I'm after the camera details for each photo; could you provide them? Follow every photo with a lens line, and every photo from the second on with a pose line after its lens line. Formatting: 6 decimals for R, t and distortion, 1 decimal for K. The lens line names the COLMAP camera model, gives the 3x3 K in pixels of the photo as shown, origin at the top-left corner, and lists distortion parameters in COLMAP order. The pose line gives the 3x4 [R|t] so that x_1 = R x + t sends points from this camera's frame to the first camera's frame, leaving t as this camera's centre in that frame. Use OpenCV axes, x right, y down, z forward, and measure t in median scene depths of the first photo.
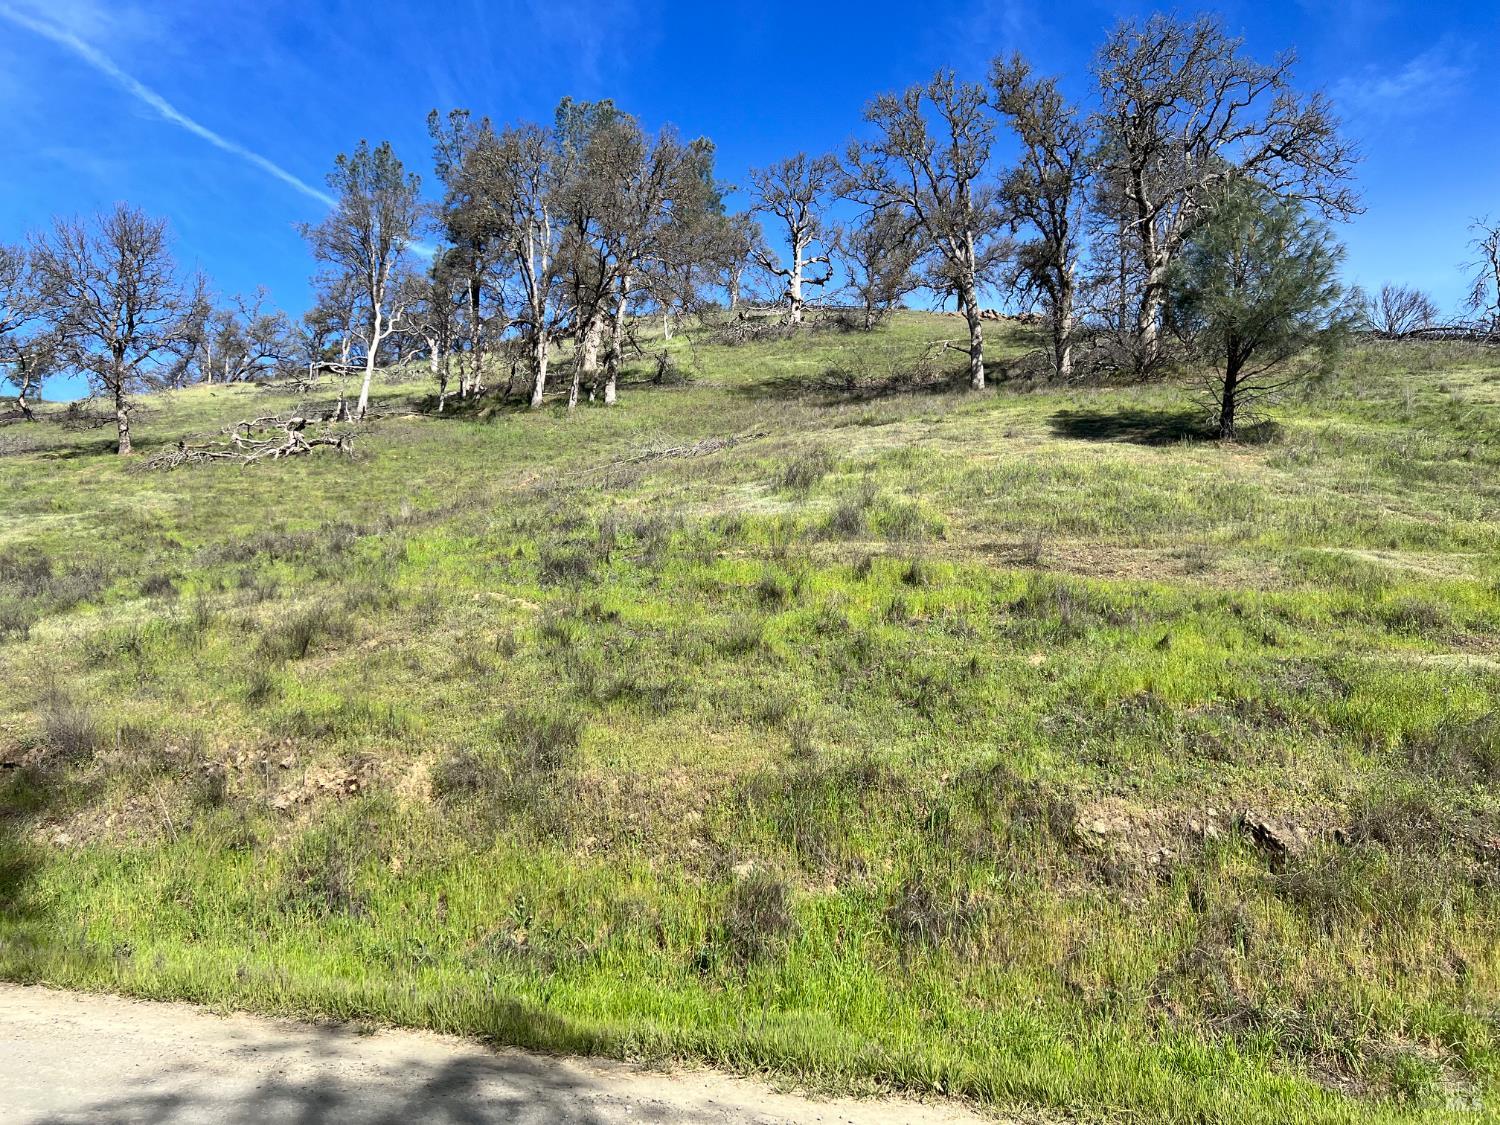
lens RADIAL K [[1128.2, 0, 754.2], [0, 1128.2, 552.0], [0, 0, 1]] dist [0.066834, -0.071347]
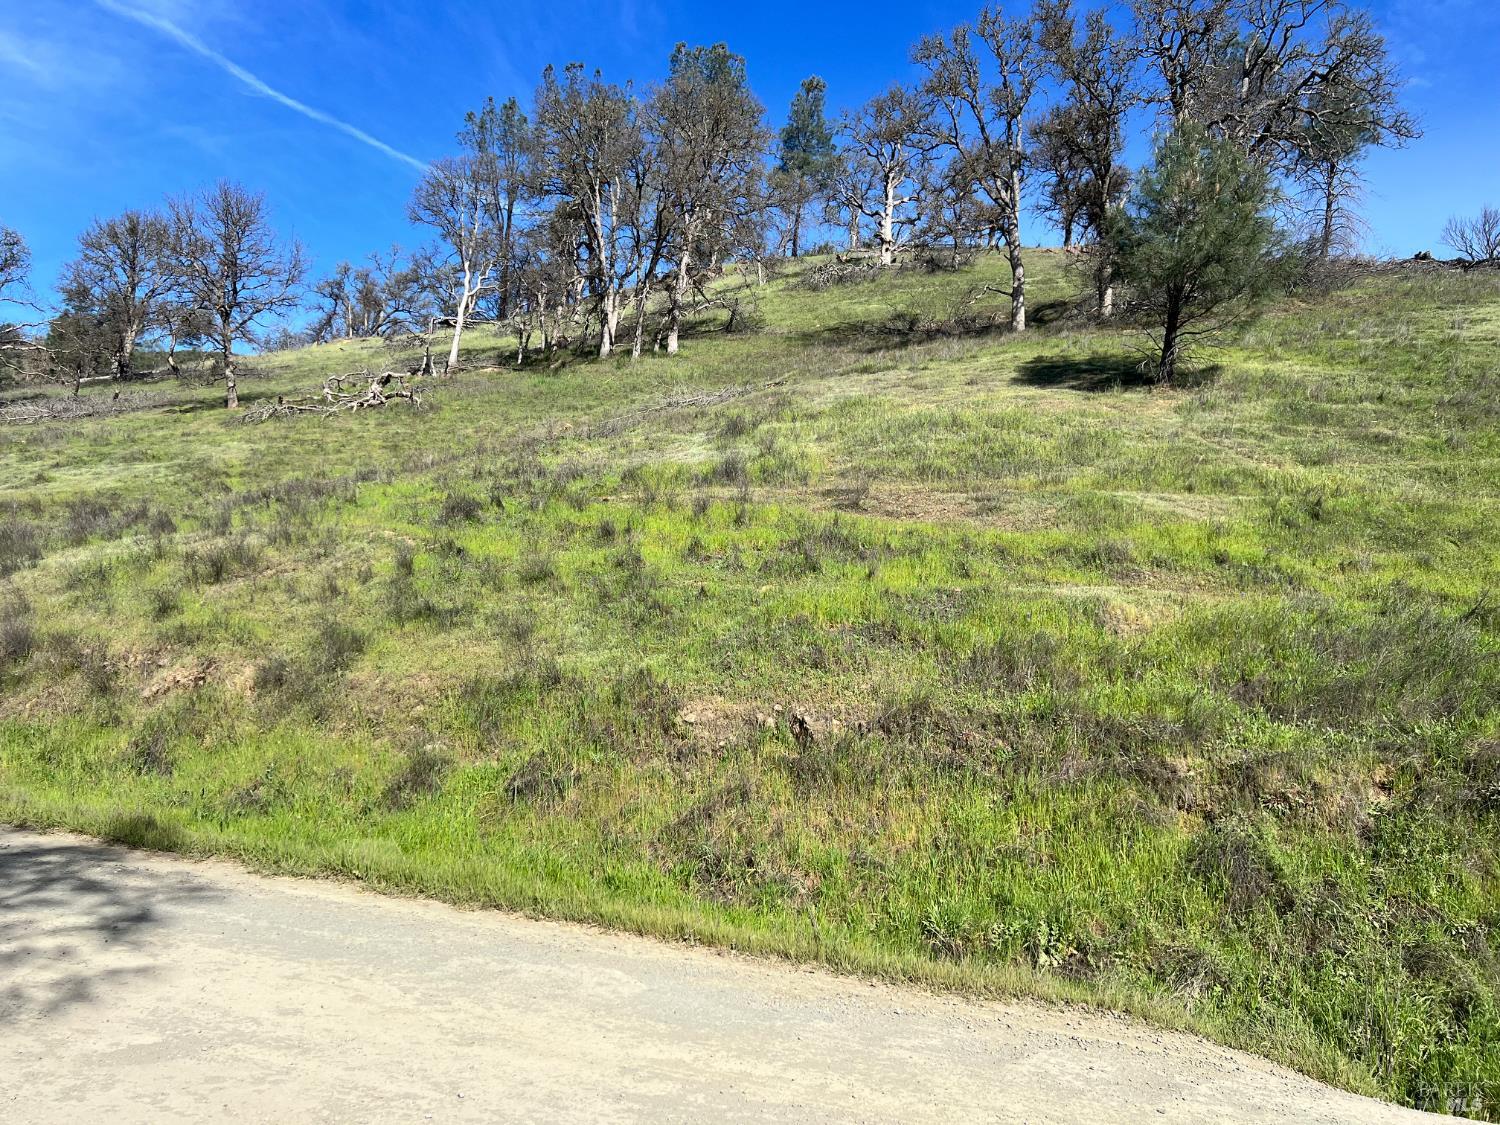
lens RADIAL K [[1128.2, 0, 752.5], [0, 1128.2, 564.4], [0, 0, 1]] dist [0.066834, -0.071347]
pose [[0.989959, 0.006475, -0.141208, 0.112695], [0.002257, 0.998099, 0.061586, -0.000519], [0.141338, -0.061286, 0.988063, -0.042313]]
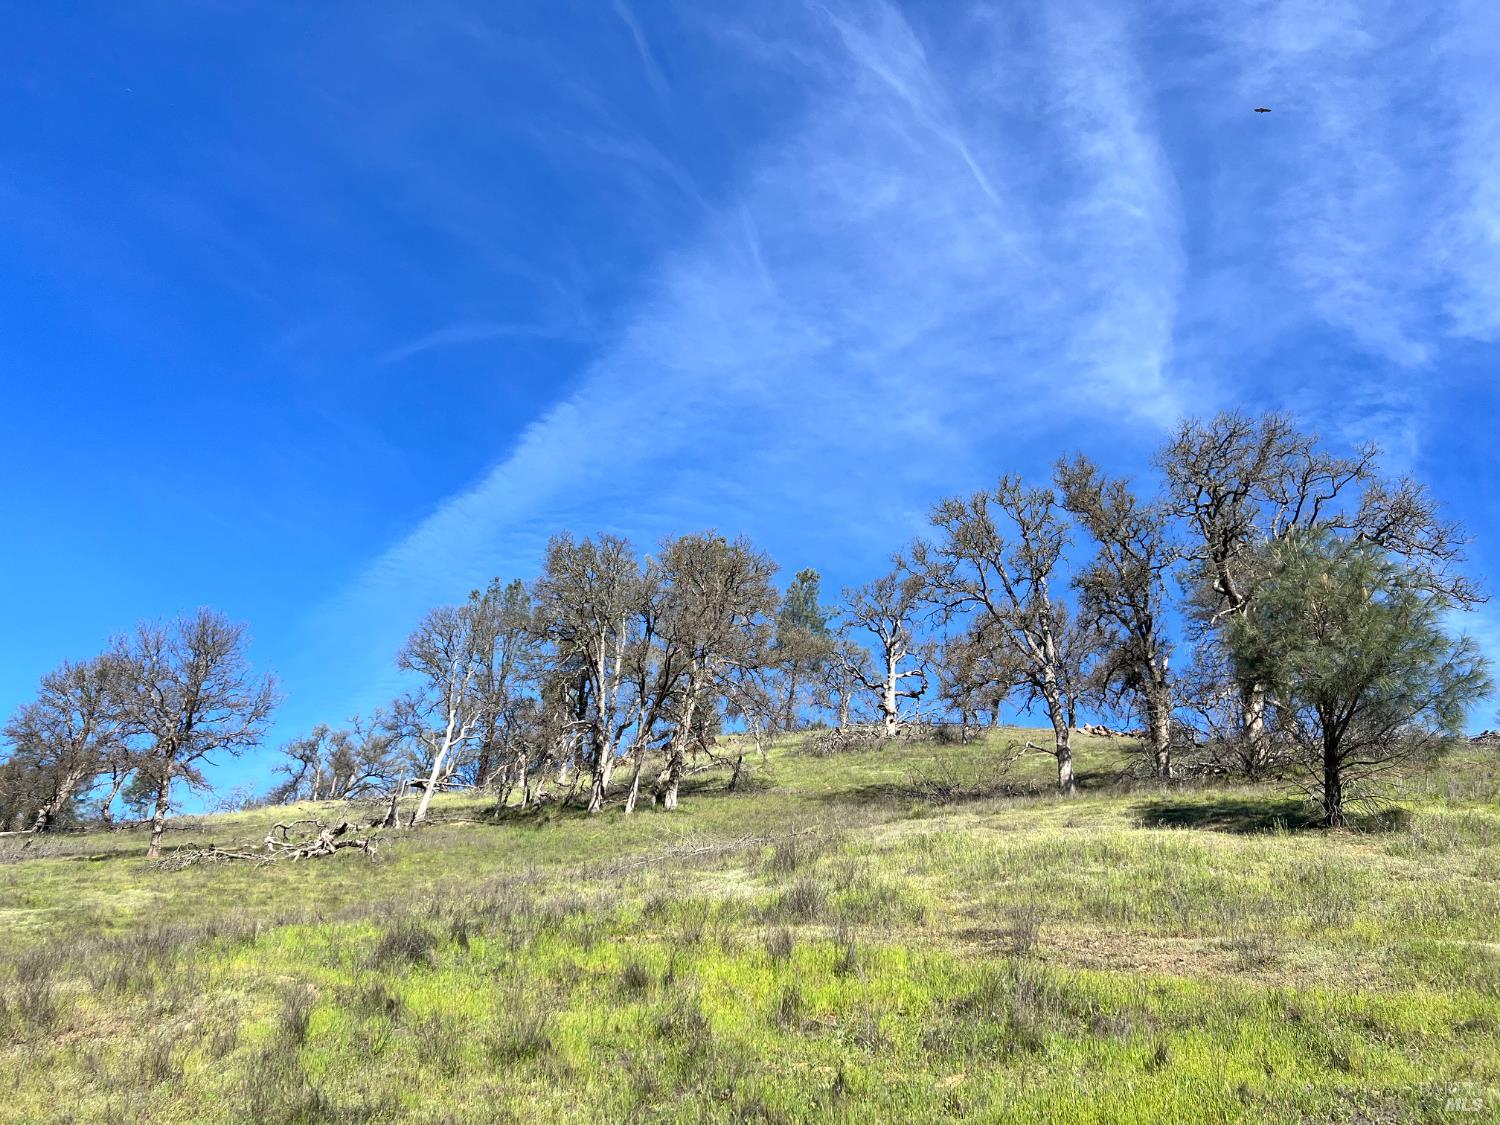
lens RADIAL K [[1128.2, 0, 752.4], [0, 1128.2, 567.3], [0, 0, 1]] dist [0.066834, -0.071347]
pose [[0.993068, -0.014779, -0.116607, 0.061001], [-0.028133, 0.933344, -0.357879, 0.016527], [0.114123, 0.358679, 0.926459, 0.085741]]
